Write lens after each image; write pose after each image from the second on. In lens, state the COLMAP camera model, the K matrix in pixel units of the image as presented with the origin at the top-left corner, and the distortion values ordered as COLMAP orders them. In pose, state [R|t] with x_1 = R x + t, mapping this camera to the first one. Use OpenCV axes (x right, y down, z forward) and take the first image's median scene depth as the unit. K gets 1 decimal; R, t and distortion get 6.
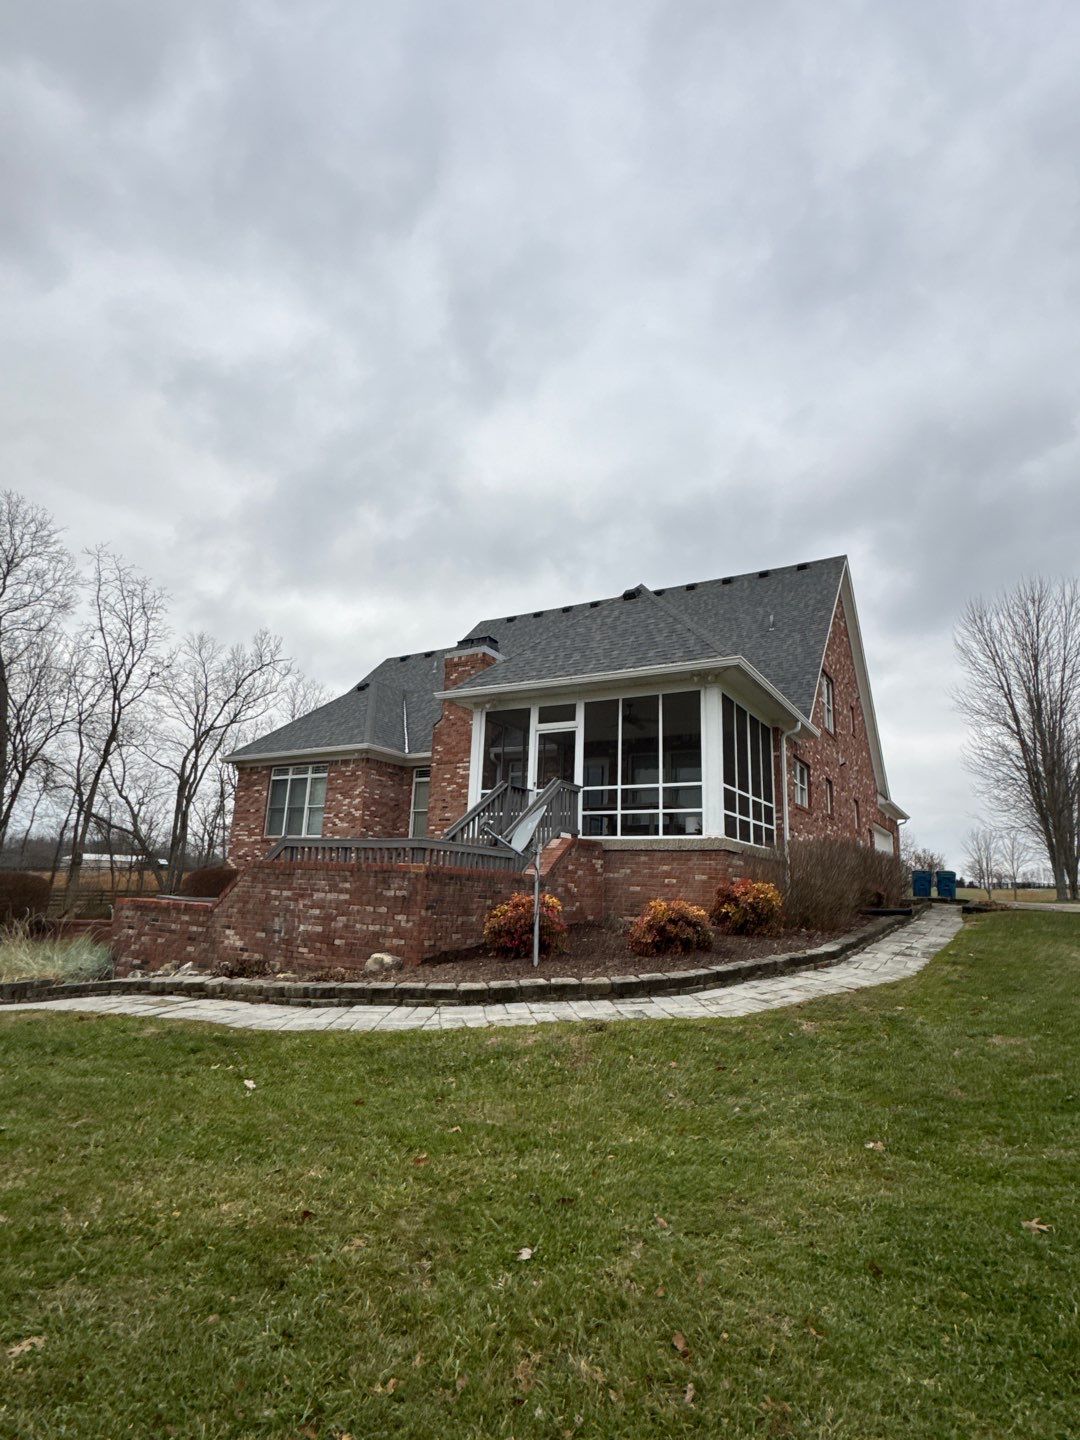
lens RADIAL K [[700.7, 0, 540.0], [0, 700.7, 720.0], [0, 0, 1]] dist [-0.037695, -0.000033]
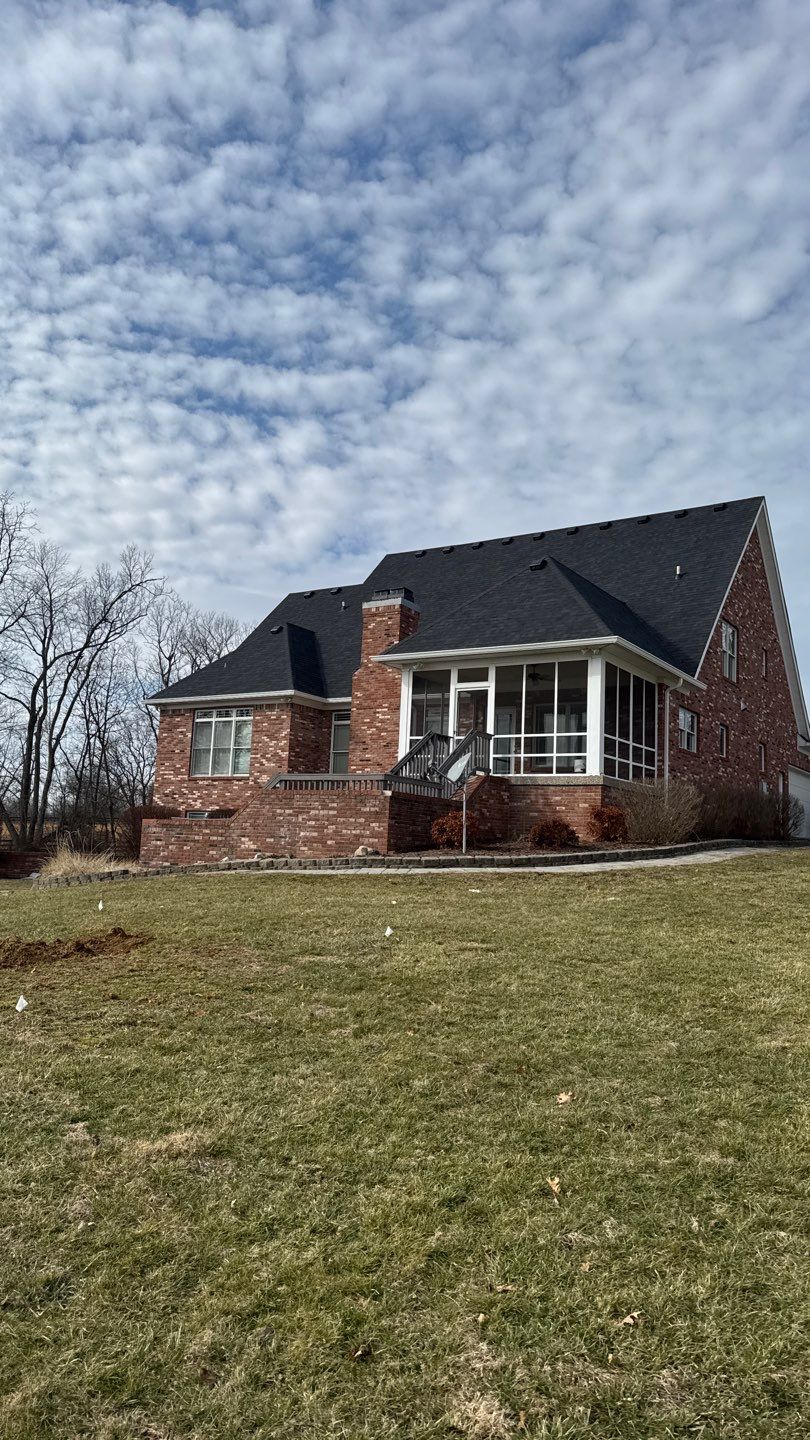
lens RADIAL K [[885.8, 0, 405.0], [0, 885.8, 720.0], [0, 0, 1]] dist [0.003019, 0.000300]
pose [[0.999330, 0.002300, -0.036529, -0.037378], [0.001254, 0.995285, 0.096989, -0.080945], [0.036580, -0.096969, 0.994615, -0.549254]]
